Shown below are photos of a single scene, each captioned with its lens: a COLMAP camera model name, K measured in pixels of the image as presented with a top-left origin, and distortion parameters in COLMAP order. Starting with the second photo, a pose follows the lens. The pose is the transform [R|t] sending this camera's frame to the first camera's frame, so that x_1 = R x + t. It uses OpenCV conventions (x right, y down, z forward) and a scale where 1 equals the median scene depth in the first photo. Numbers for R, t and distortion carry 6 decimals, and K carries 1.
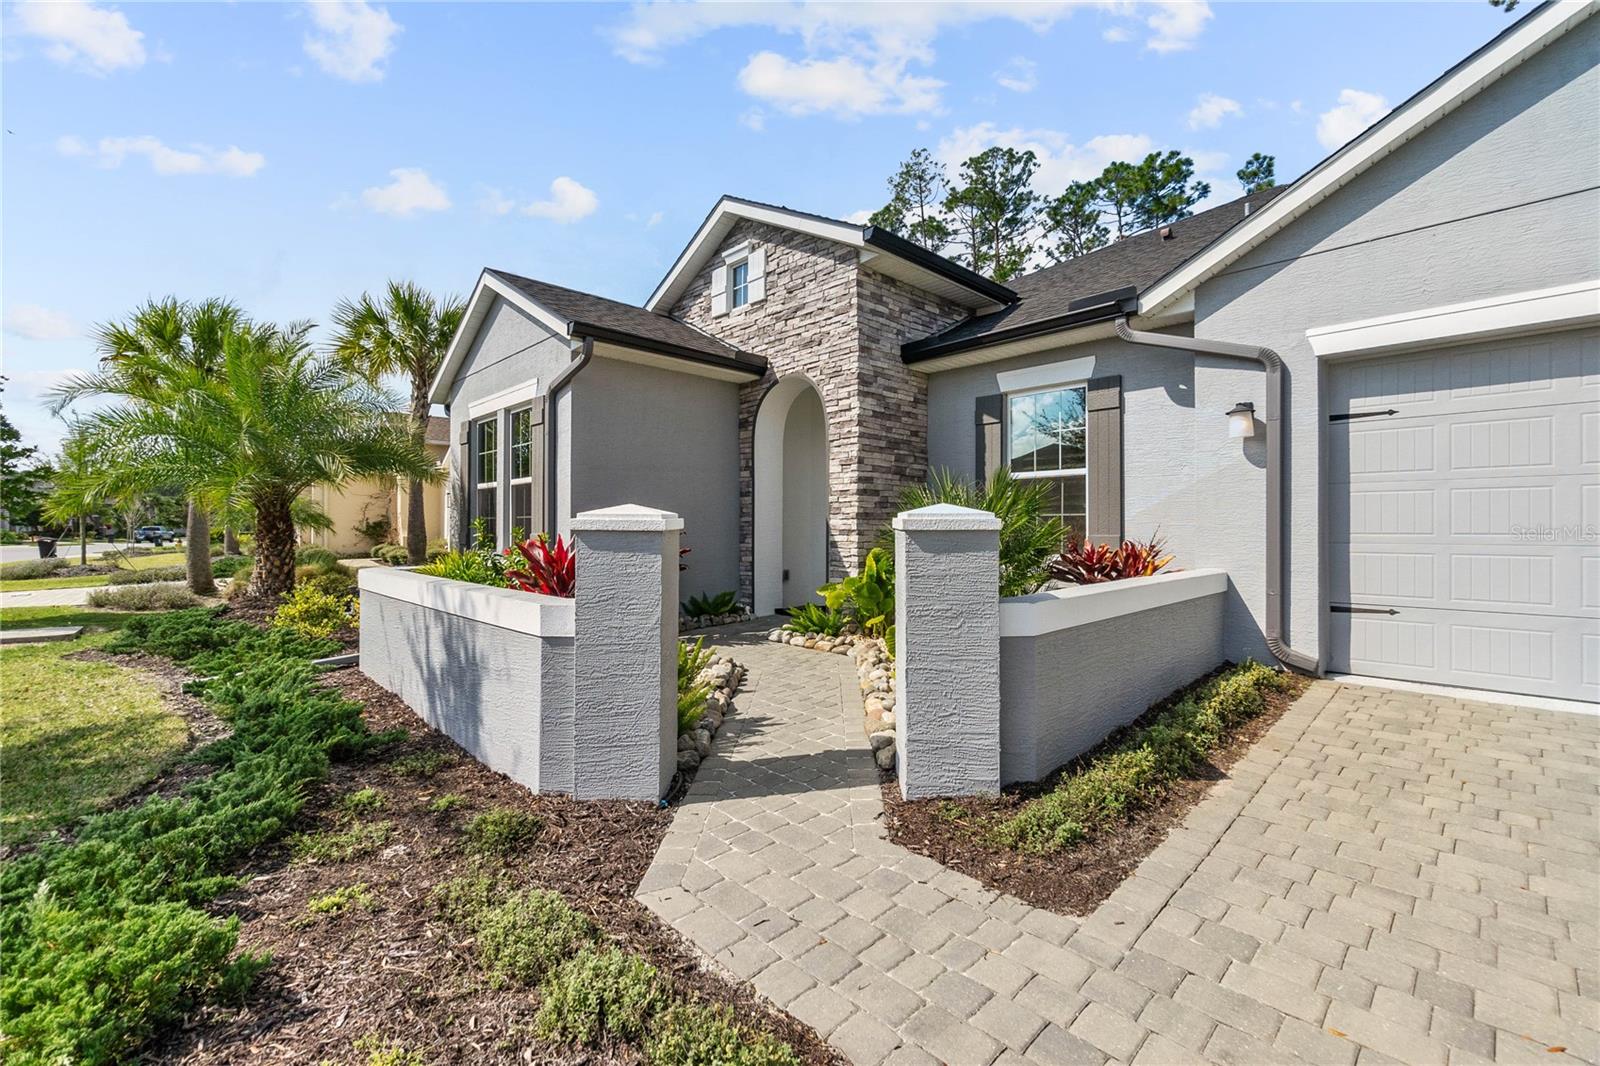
lens RADIAL K [[688.7, 0, 801.1], [0, 688.7, 530.5], [0, 0, 1]] dist [-0.004609, 0.000942]
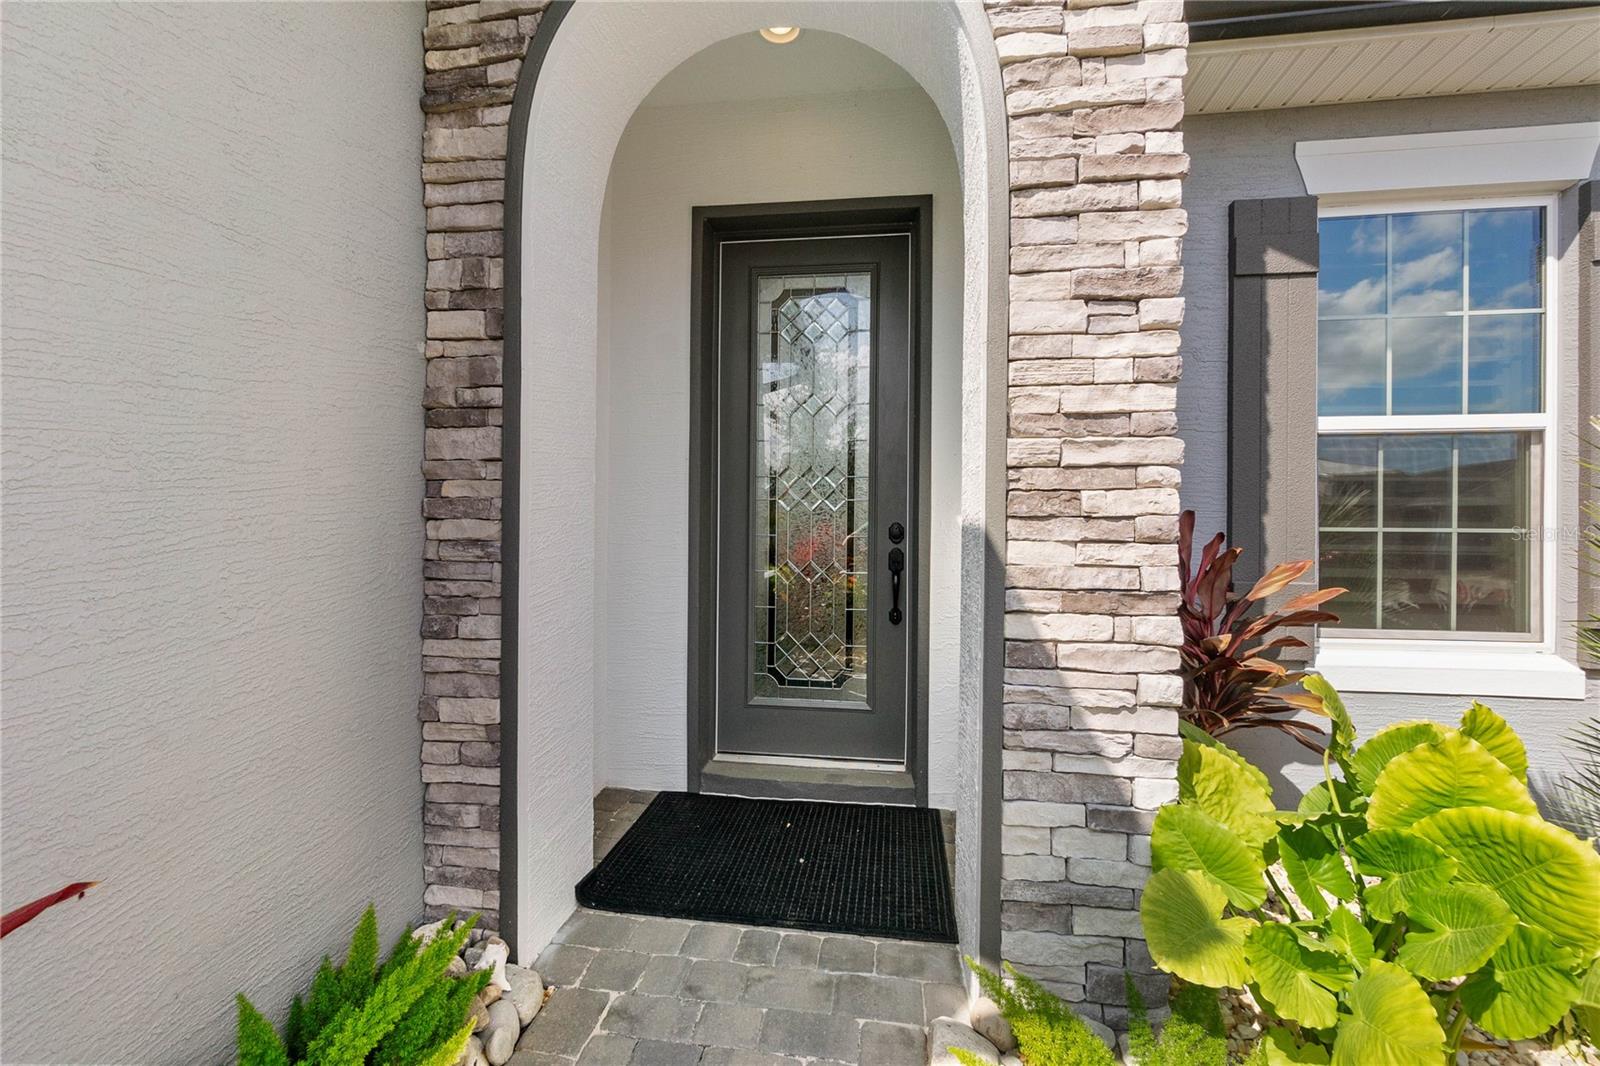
lens RADIAL K [[688.7, 0, 794.9], [0, 688.7, 532.5], [0, 0, 1]] dist [-0.004609, 0.000942]
pose [[0.791120, 0.002733, 0.611655, -0.149480], [-0.006080, 0.999976, 0.003396, -0.019360], [-0.611631, -0.006405, 0.791118, 0.868353]]
